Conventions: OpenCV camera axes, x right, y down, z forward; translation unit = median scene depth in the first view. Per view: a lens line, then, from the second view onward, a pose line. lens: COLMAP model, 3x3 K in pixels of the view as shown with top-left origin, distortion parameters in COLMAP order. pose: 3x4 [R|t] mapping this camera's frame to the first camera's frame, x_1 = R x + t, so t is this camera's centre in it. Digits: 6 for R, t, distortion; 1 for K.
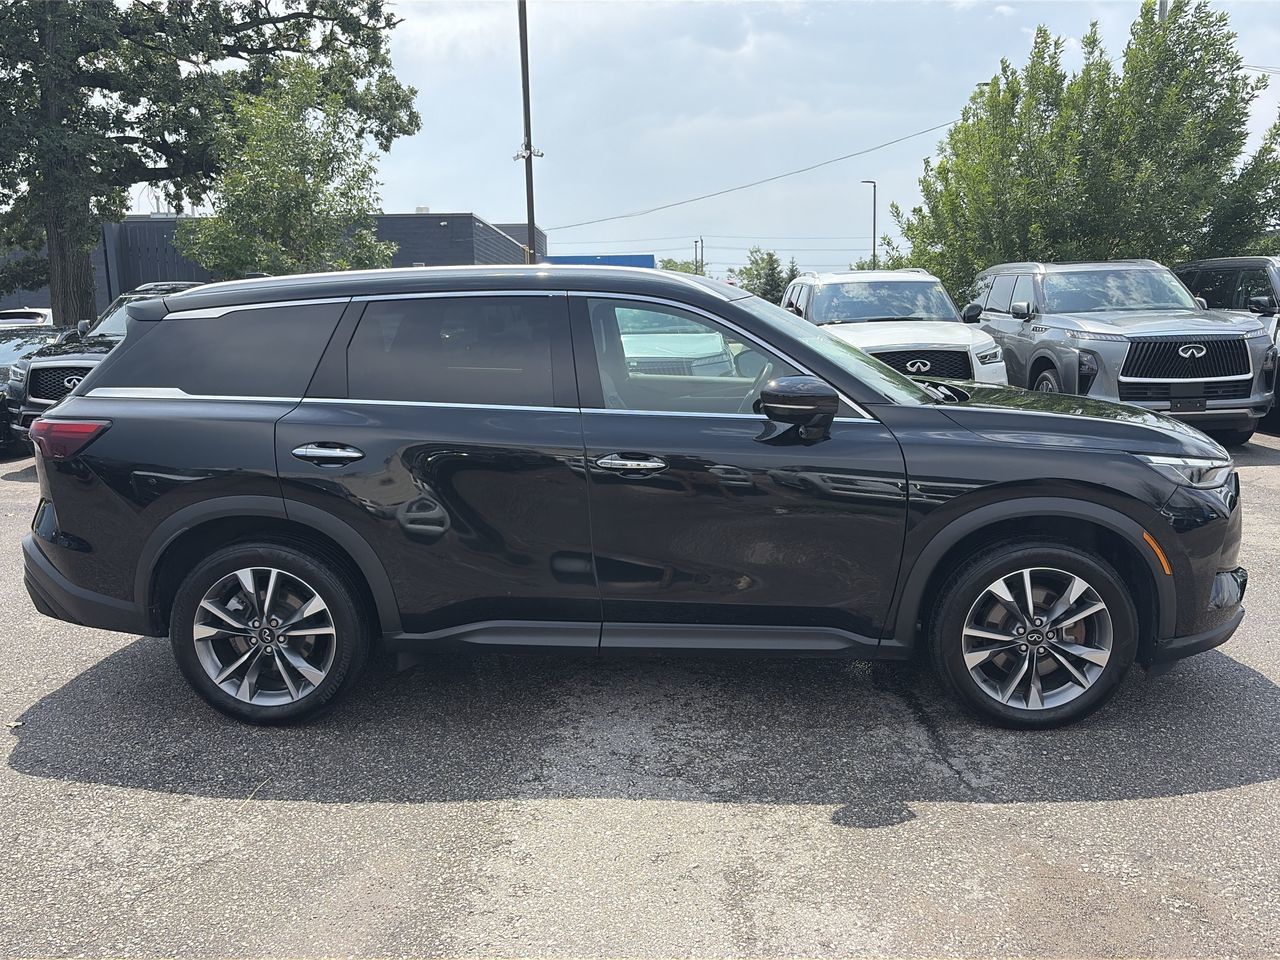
lens RADIAL K [[1063.6, 0, 646.7], [0, 1063.6, 491.5], [0, 0, 1]] dist [0.019151, -0.004622]
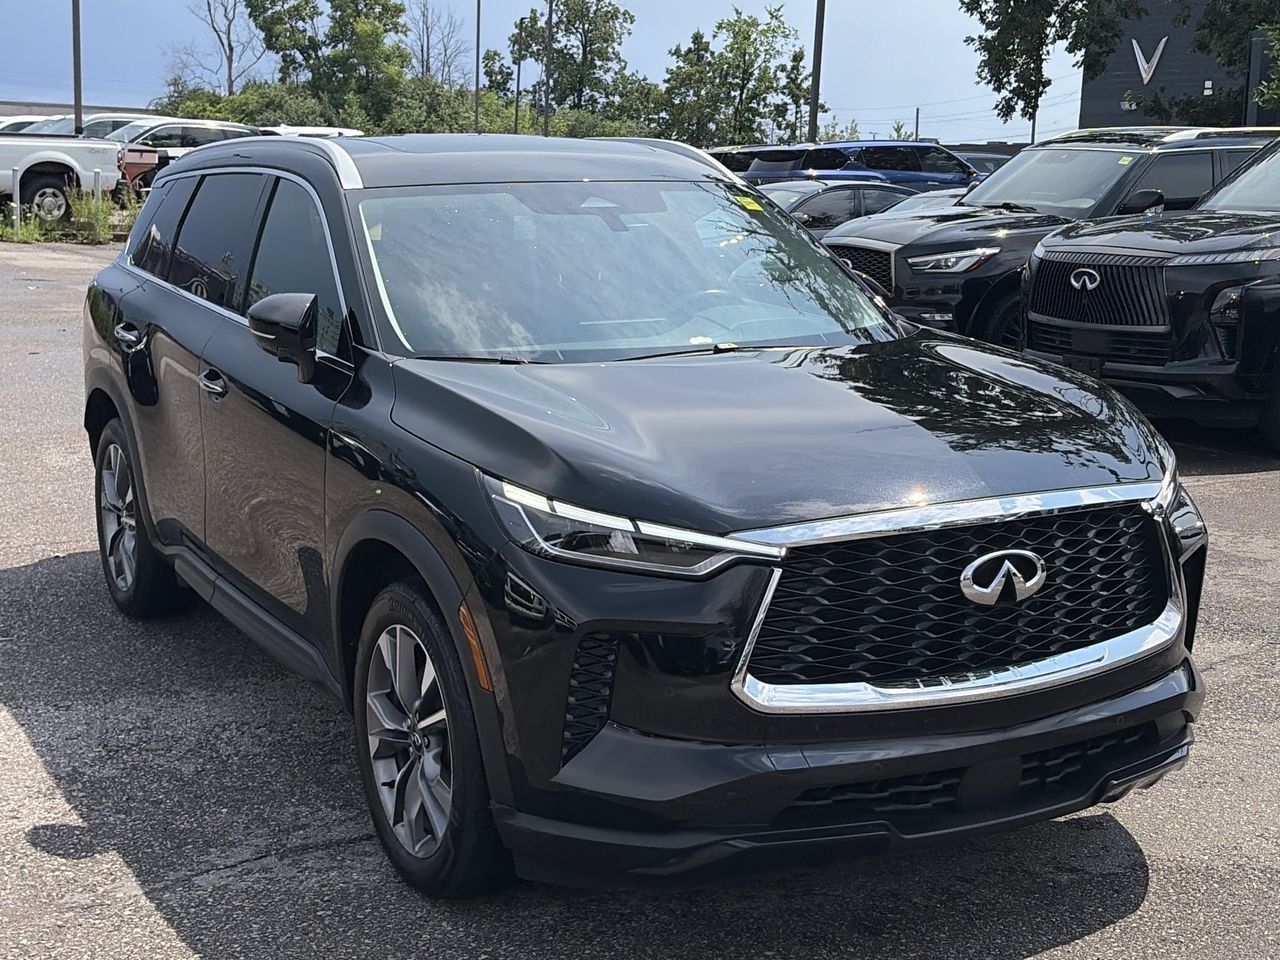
lens RADIAL K [[1869.3, 0, 640.0], [0, 1869.3, 480.0], [0, 0, 1]] dist [0.218661, -0.809358]
pose [[0.497970, 0.168389, -0.850688, 1.350350], [-0.166178, 0.981316, 0.096970, -0.144034], [0.851123, 0.093078, 0.516649, 0.518287]]
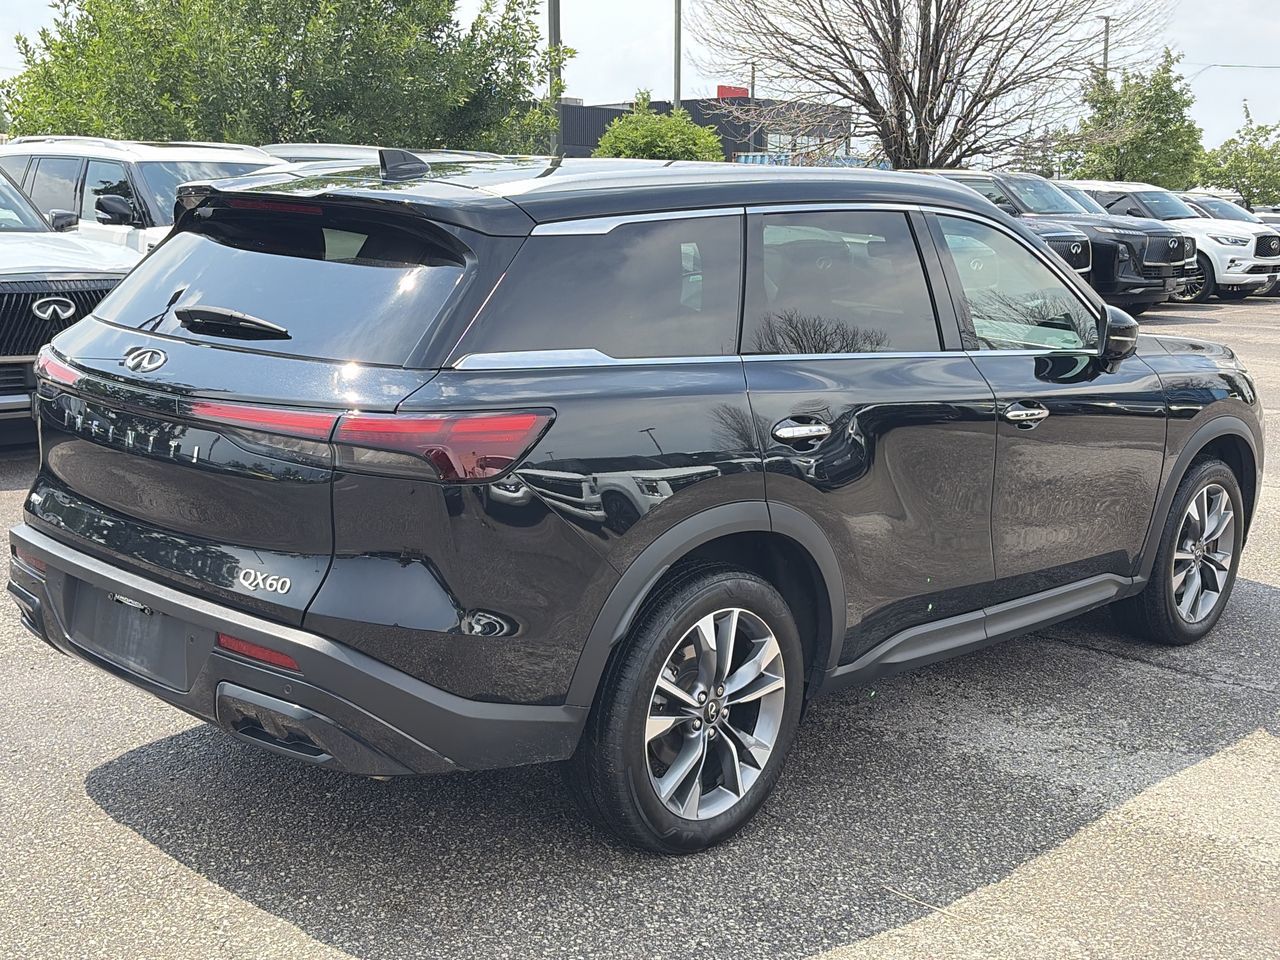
lens RADIAL K [[1545.7, 0, 646.3], [0, 1545.7, 481.3], [0, 0, 1]] dist [0.142036, -0.411084]
pose [[0.651397, -0.104334, 0.751530, -1.121488], [0.097063, 0.993821, 0.053841, -0.066480], [-0.752503, 0.037874, 0.657499, 0.395176]]
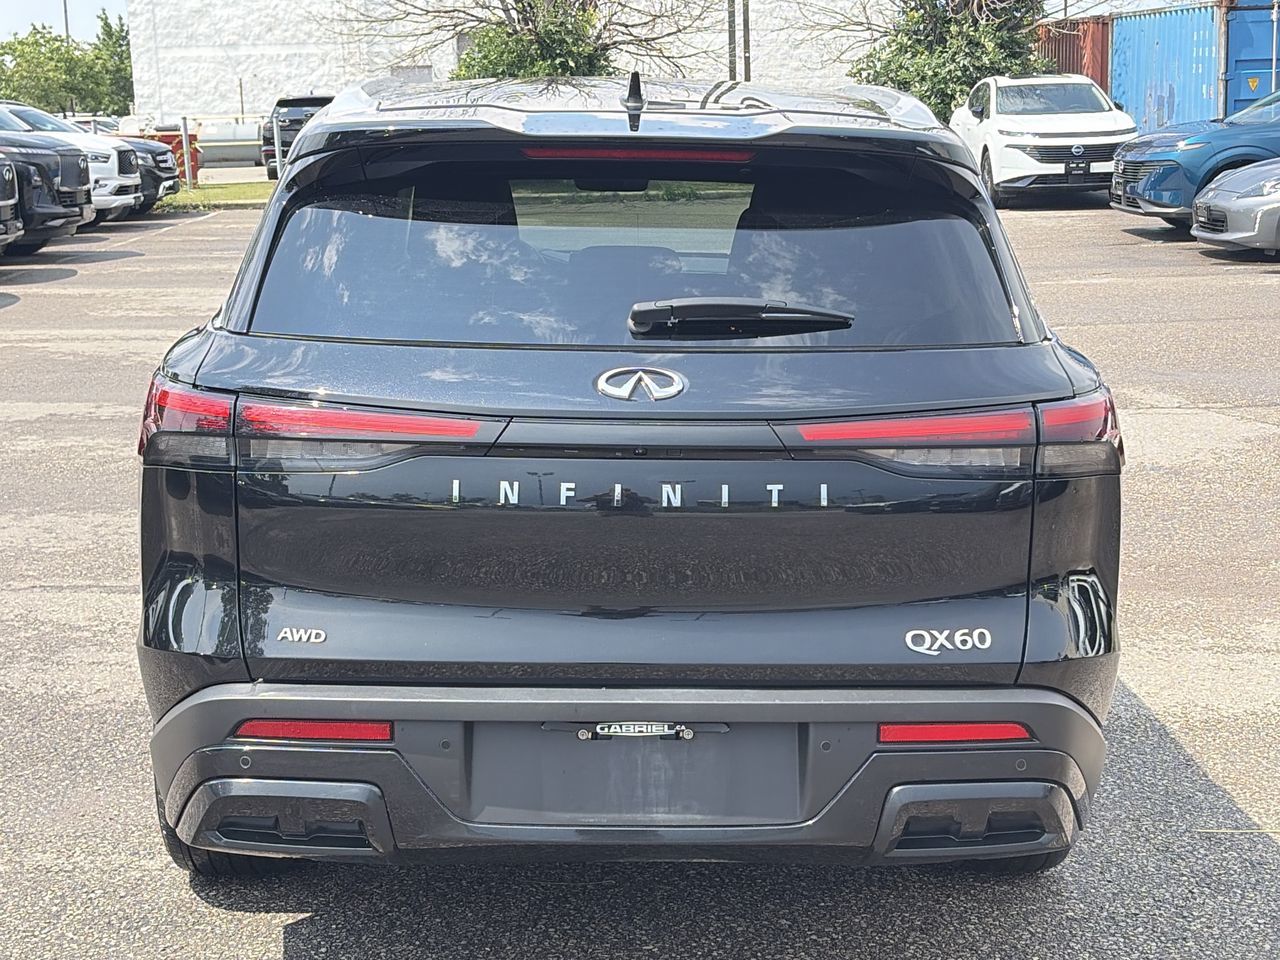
lens RADIAL K [[1869.3, 0, 640.0], [0, 1869.3, 480.0], [0, 0, 1]] dist [0.218661, -0.809358]
pose [[-0.076940, -0.170494, 0.982350, -1.380019], [0.177826, 0.967127, 0.181780, -0.219000], [-0.981050, 0.188673, -0.044092, 1.266471]]
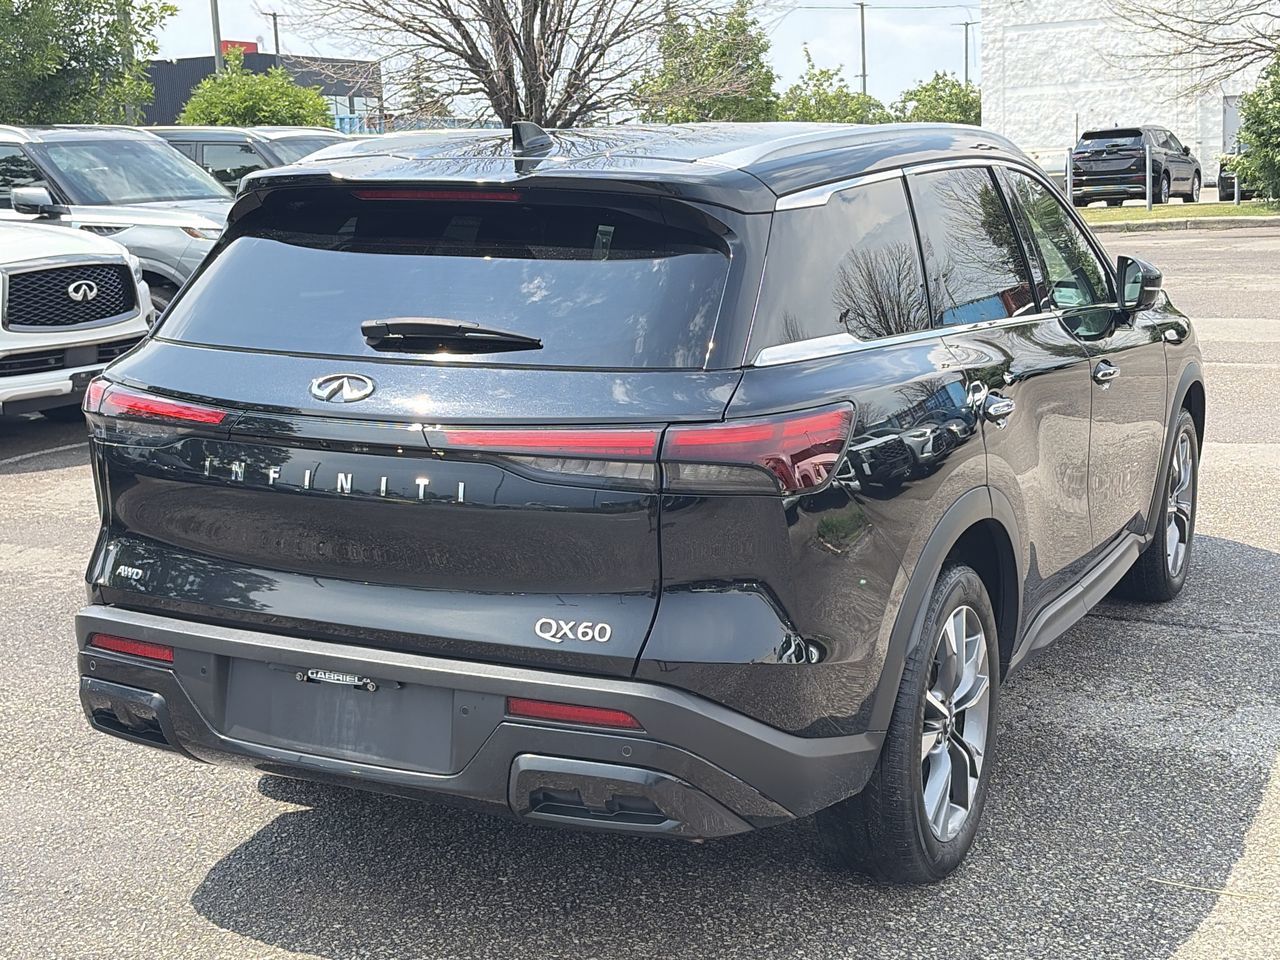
lens RADIAL K [[1739.3, 0, 644.0], [0, 1739.3, 485.7], [0, 0, 1]] dist [0.182337, -0.665690]
pose [[0.406767, -0.157972, 0.899770, -1.335214], [0.174409, 0.980247, 0.093255, -0.123786], [-0.896729, 0.118995, 0.426284, 0.728738]]
